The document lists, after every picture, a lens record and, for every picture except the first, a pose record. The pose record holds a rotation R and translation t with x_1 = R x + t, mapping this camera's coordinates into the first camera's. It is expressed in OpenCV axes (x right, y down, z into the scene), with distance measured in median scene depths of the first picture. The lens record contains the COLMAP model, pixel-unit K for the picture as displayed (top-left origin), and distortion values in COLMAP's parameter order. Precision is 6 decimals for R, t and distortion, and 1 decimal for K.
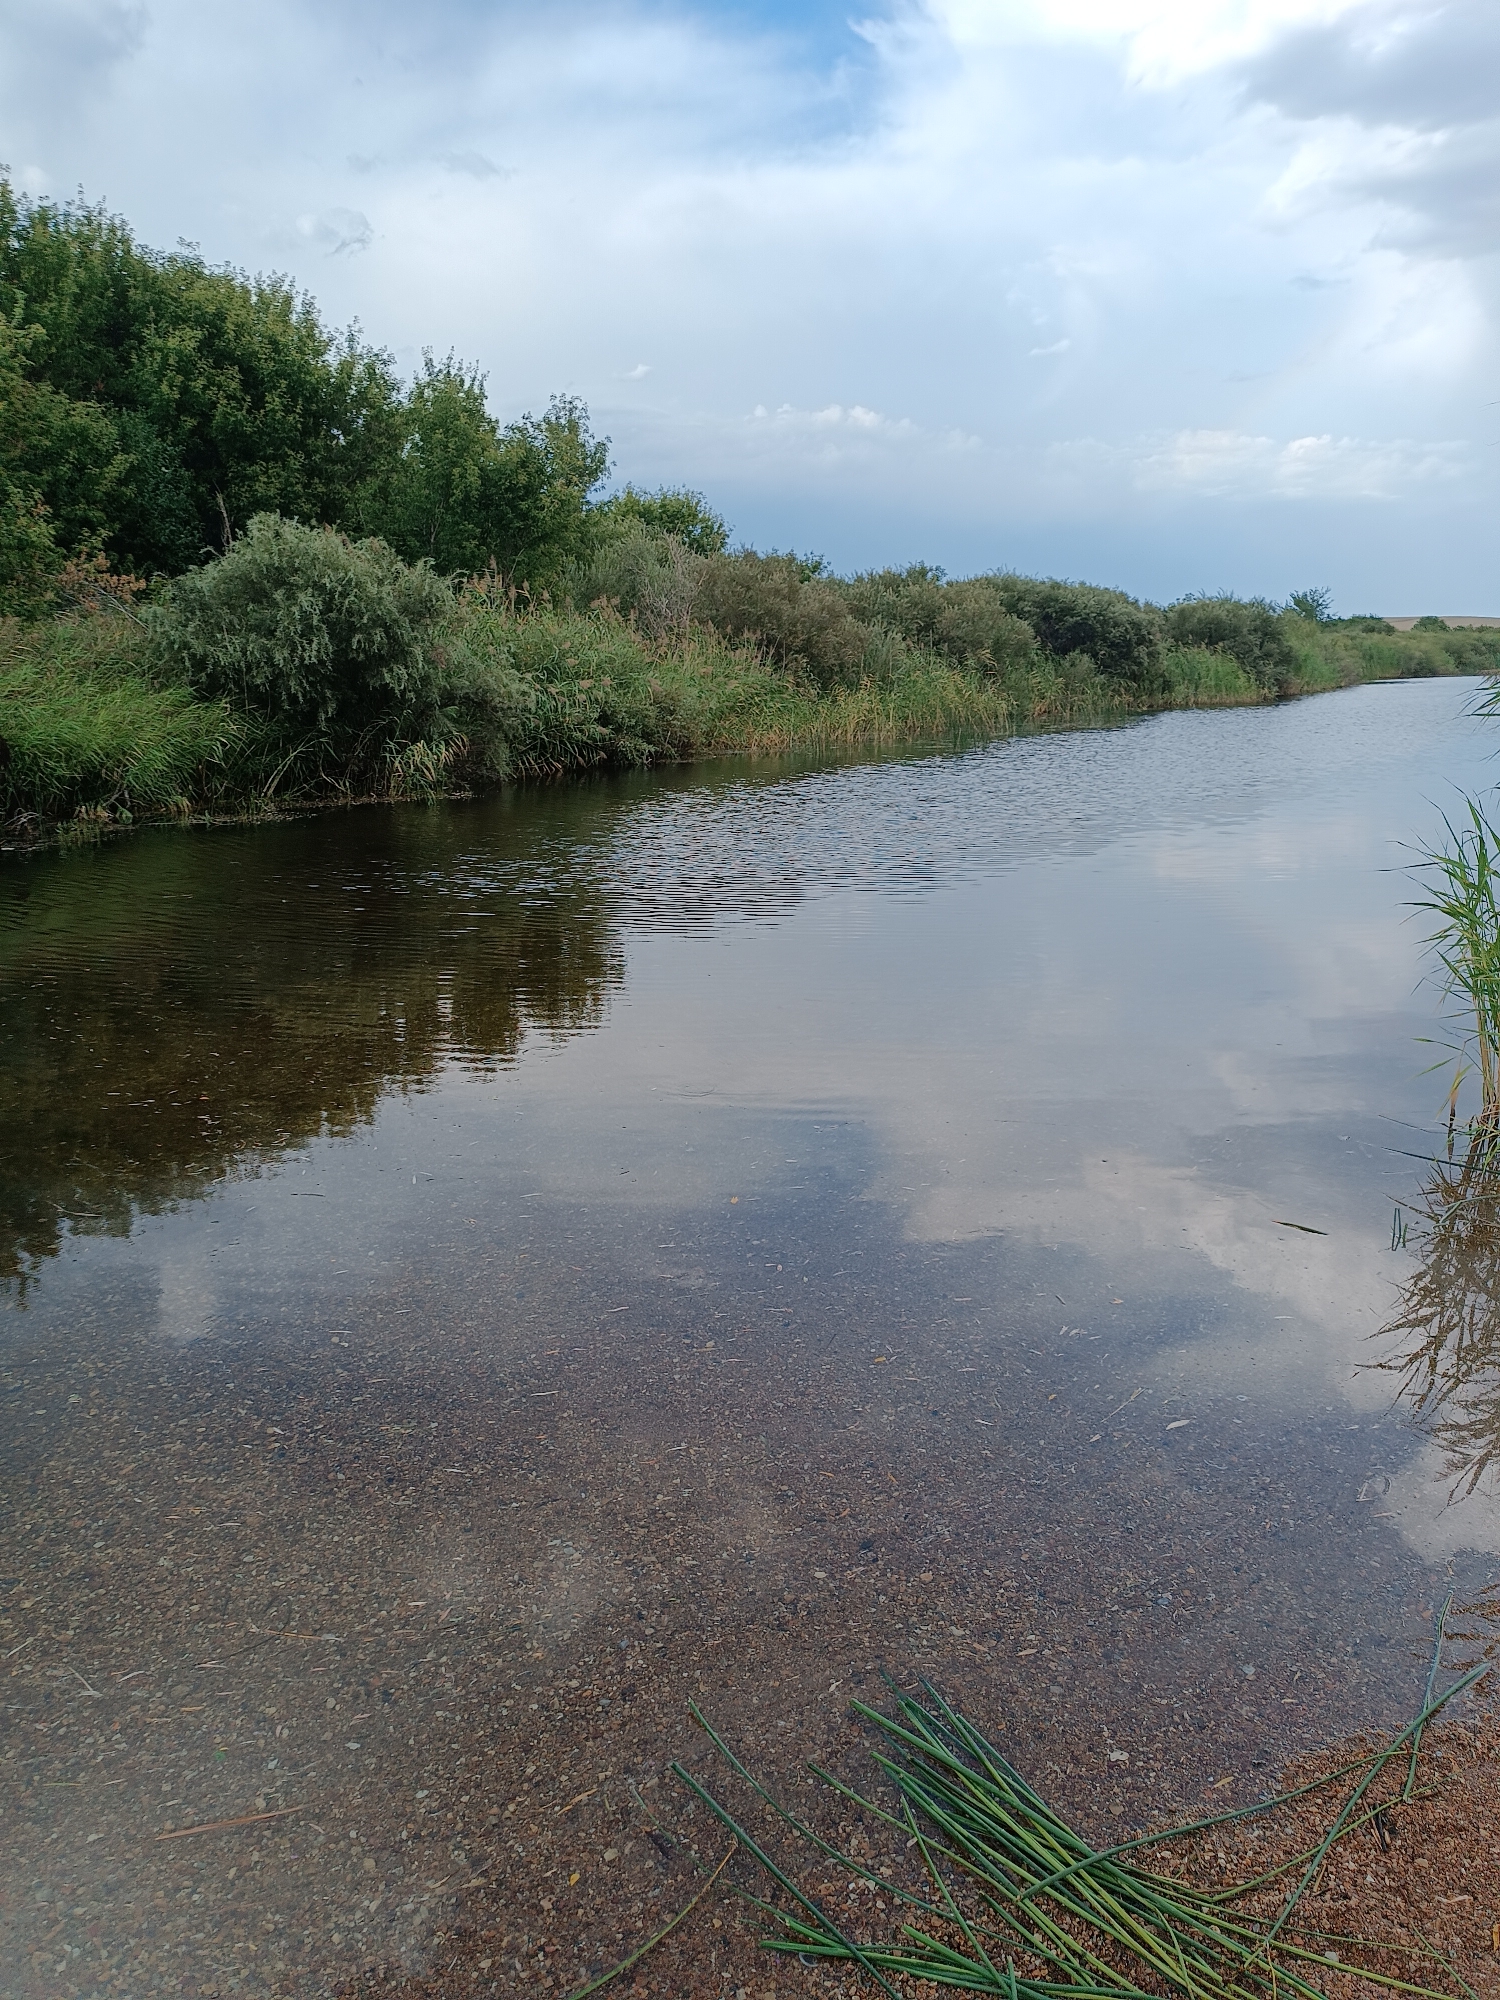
lens RADIAL K [[1482.4, 0, 750.0], [0, 1482.4, 1000.0], [0, 0, 1]] dist [0.077704, -0.063572]
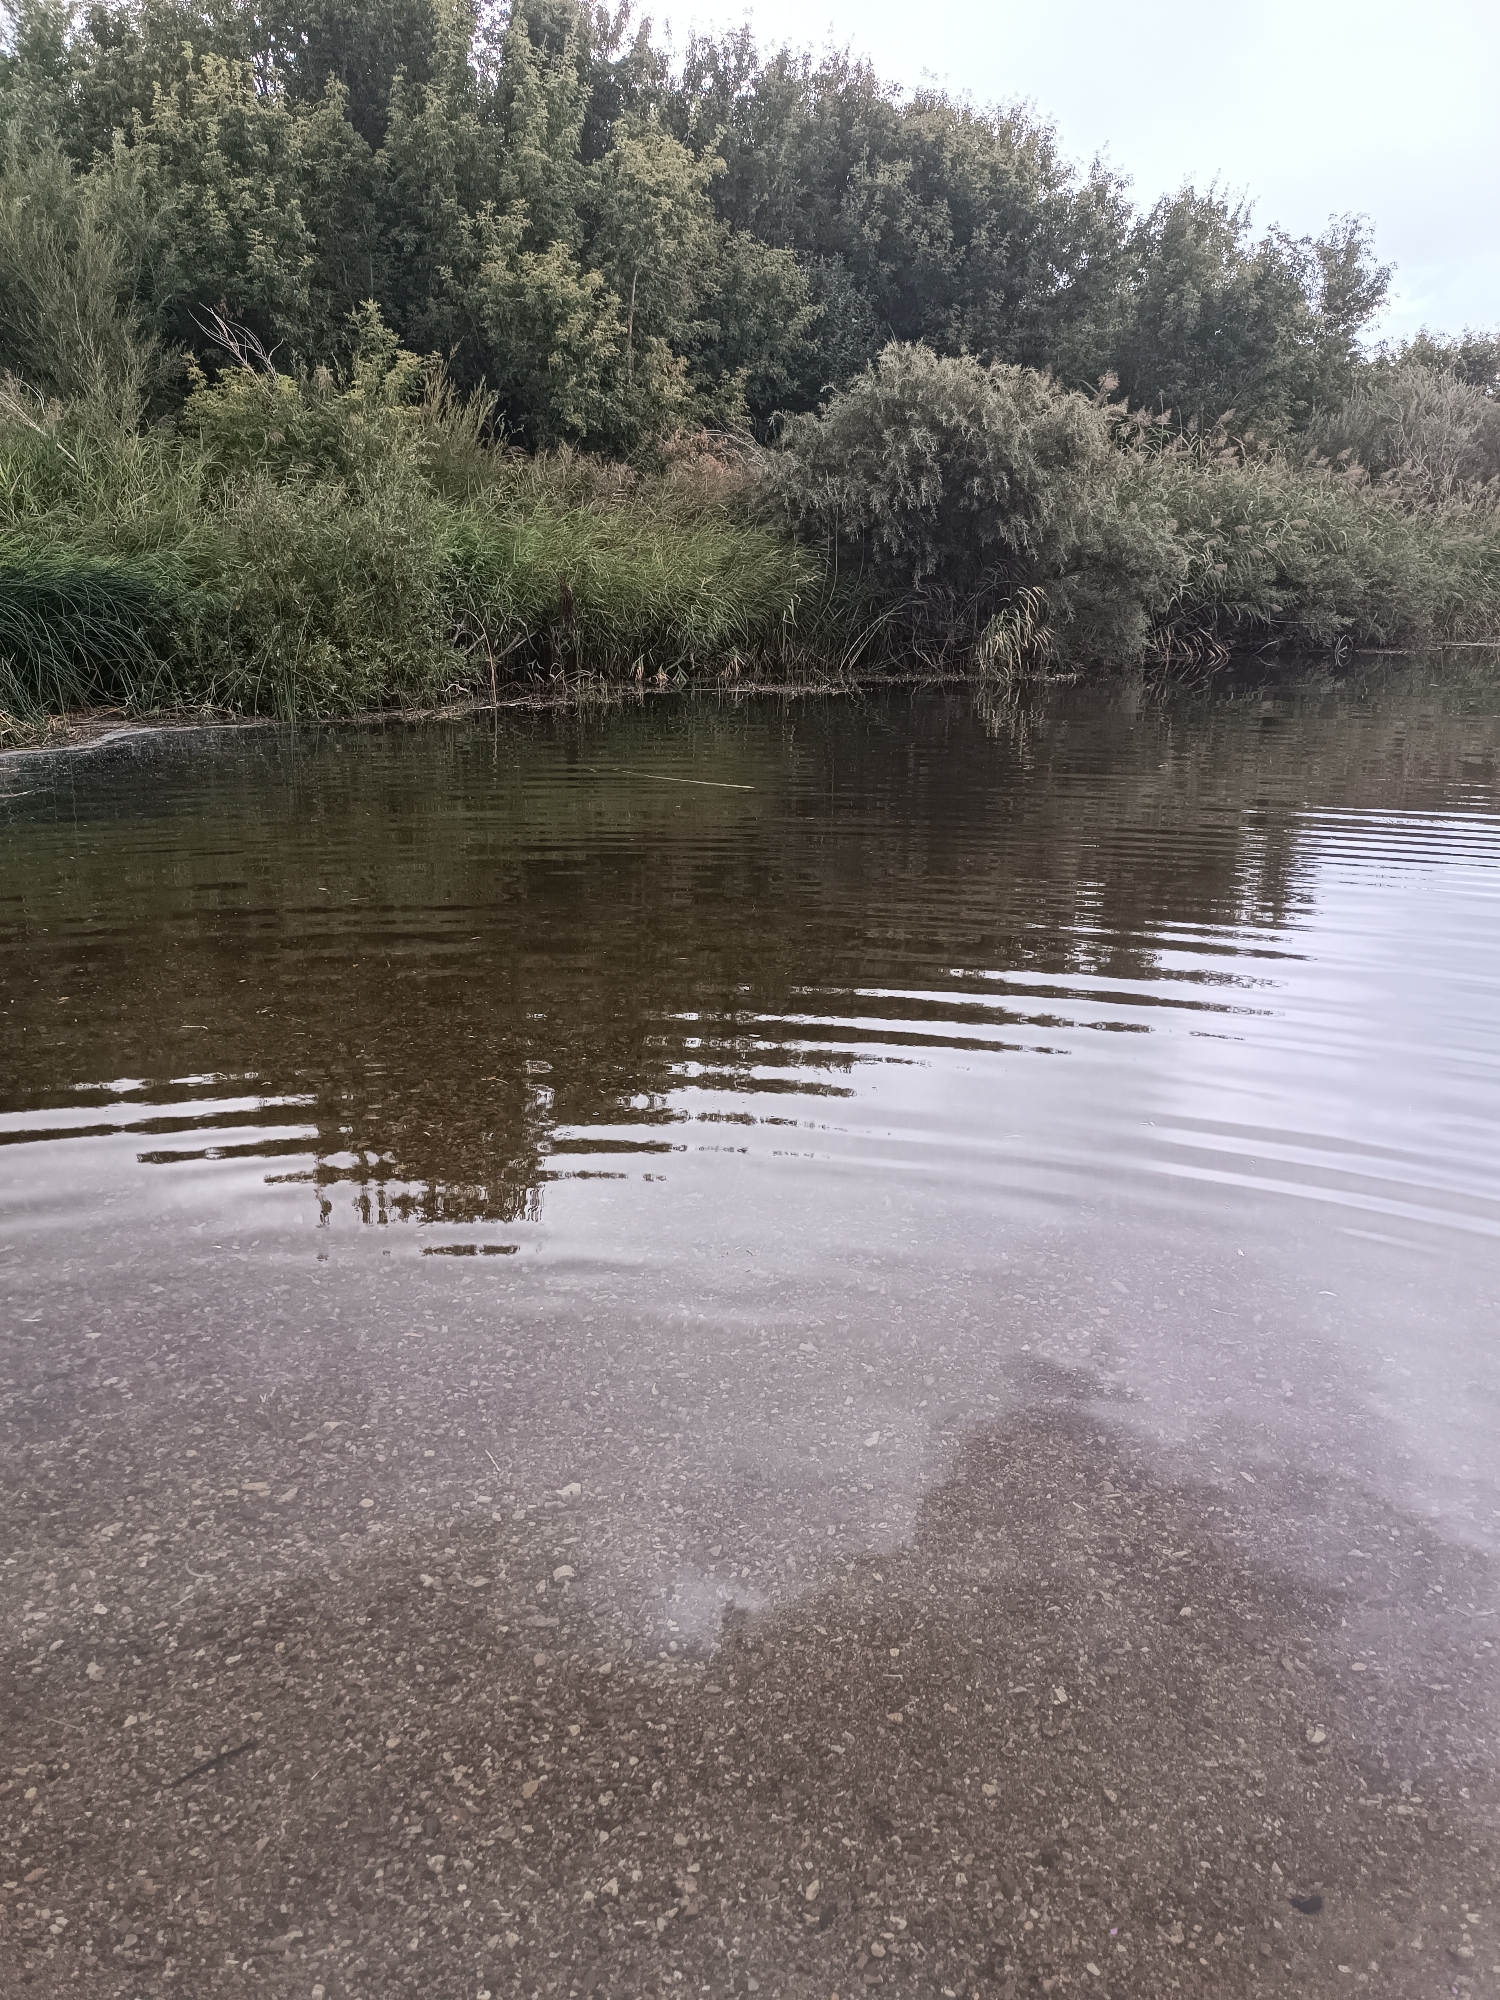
lens RADIAL K [[1482.4, 0, 750.0], [0, 1482.4, 1000.0], [0, 0, 1]] dist [0.077704, -0.063572]
pose [[0.880534, 0.142777, -0.451968, 0.037358], [-0.116268, 0.989482, 0.086064, -0.006175], [0.459502, -0.023233, 0.887873, 0.127639]]
